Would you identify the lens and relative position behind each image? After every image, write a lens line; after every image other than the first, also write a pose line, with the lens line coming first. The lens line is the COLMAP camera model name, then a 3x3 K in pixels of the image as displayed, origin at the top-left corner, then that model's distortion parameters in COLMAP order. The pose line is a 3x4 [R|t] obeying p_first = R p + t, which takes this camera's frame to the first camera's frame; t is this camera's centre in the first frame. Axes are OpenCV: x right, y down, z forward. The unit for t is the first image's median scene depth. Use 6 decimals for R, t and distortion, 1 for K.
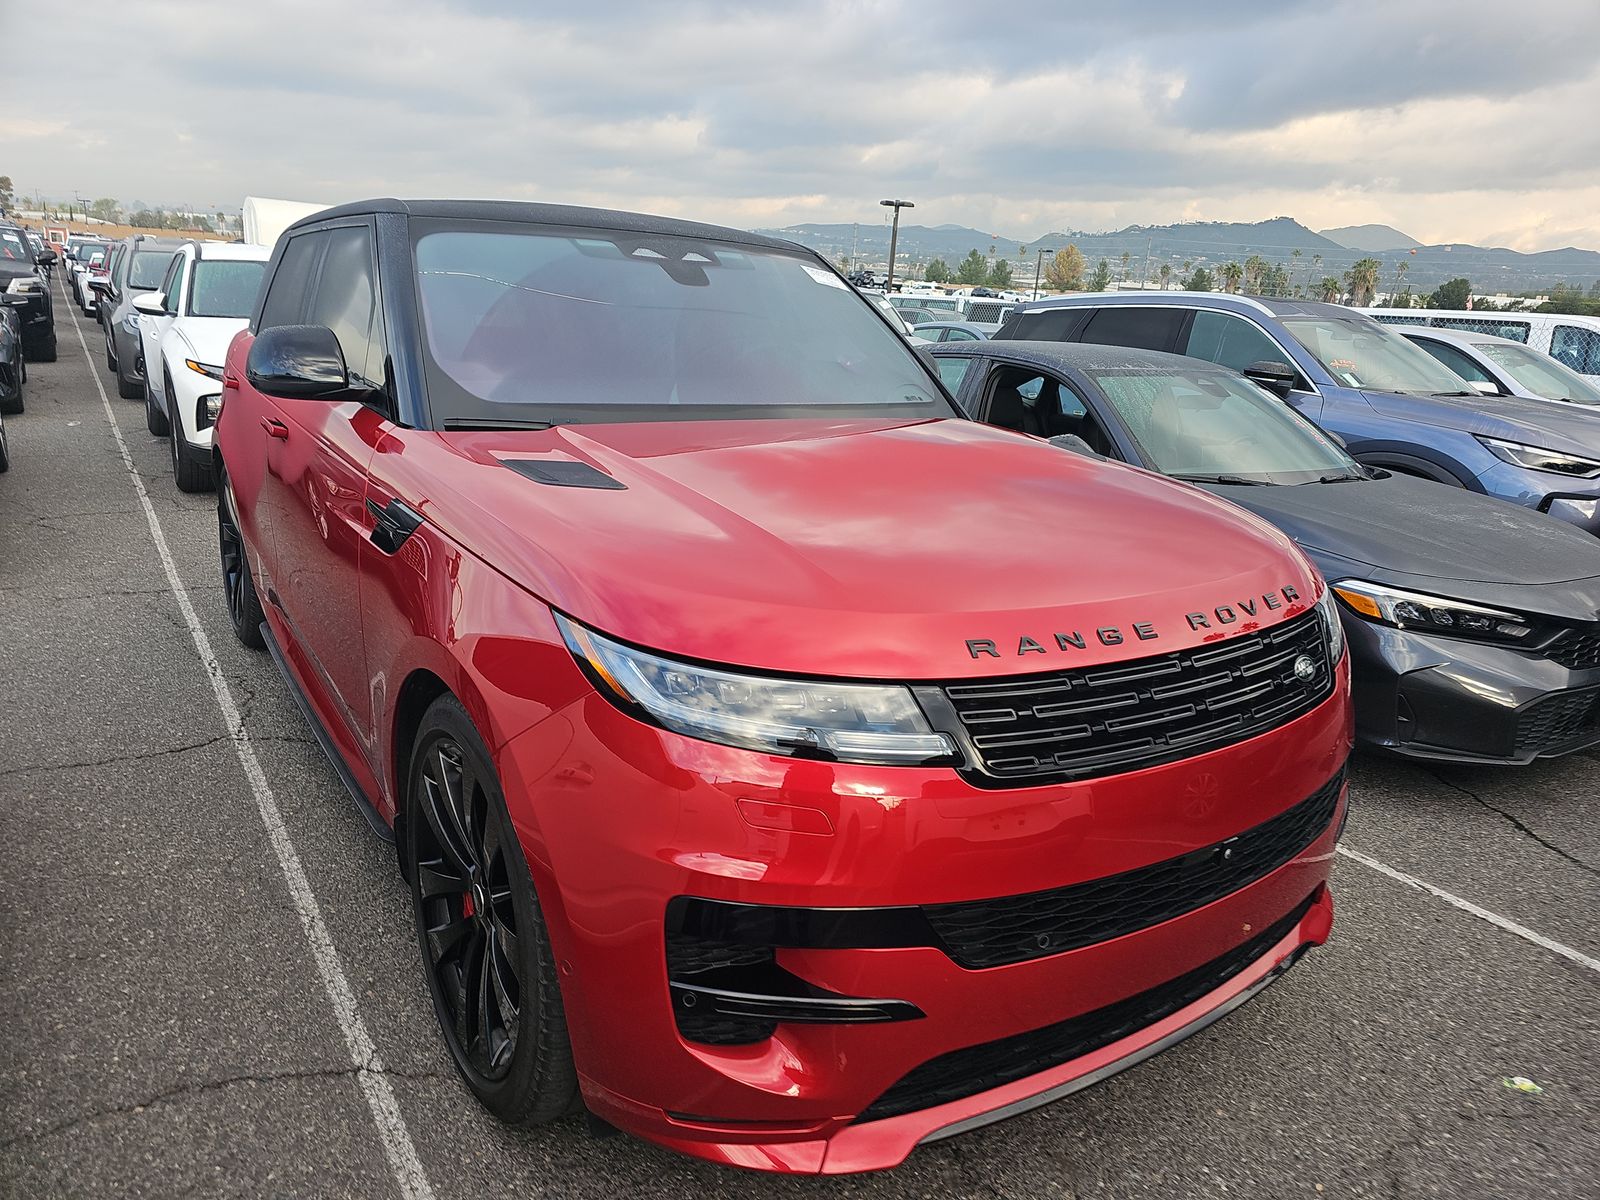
lens RADIAL K [[1028.4, 0, 800.0], [0, 1028.4, 600.0], [0, 0, 1]] dist [0.056224, -0.045846]
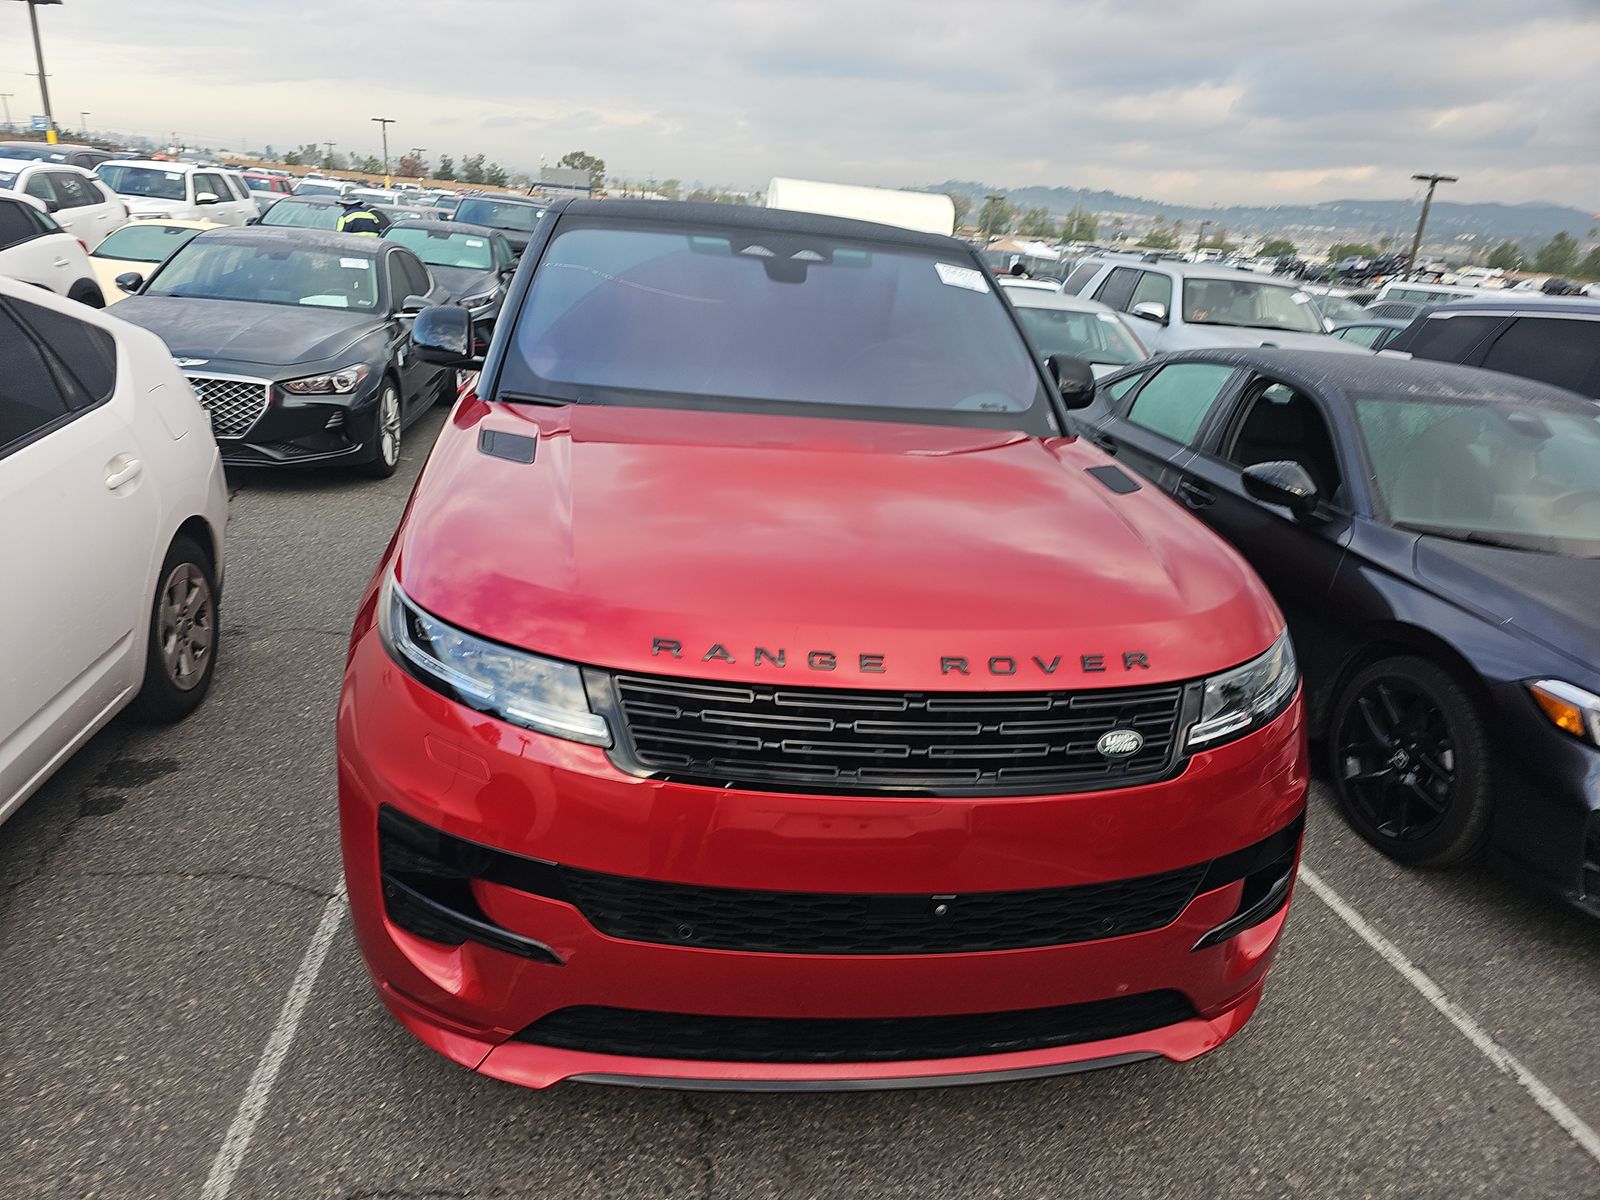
lens RADIAL K [[1028.4, 0, 800.0], [0, 1028.4, 600.0], [0, 0, 1]] dist [0.056224, -0.045846]
pose [[0.904245, 0.160473, -0.395715, 0.537650], [-0.152748, 0.986939, 0.051187, -0.057629], [0.398760, 0.014159, 0.916946, 0.059257]]
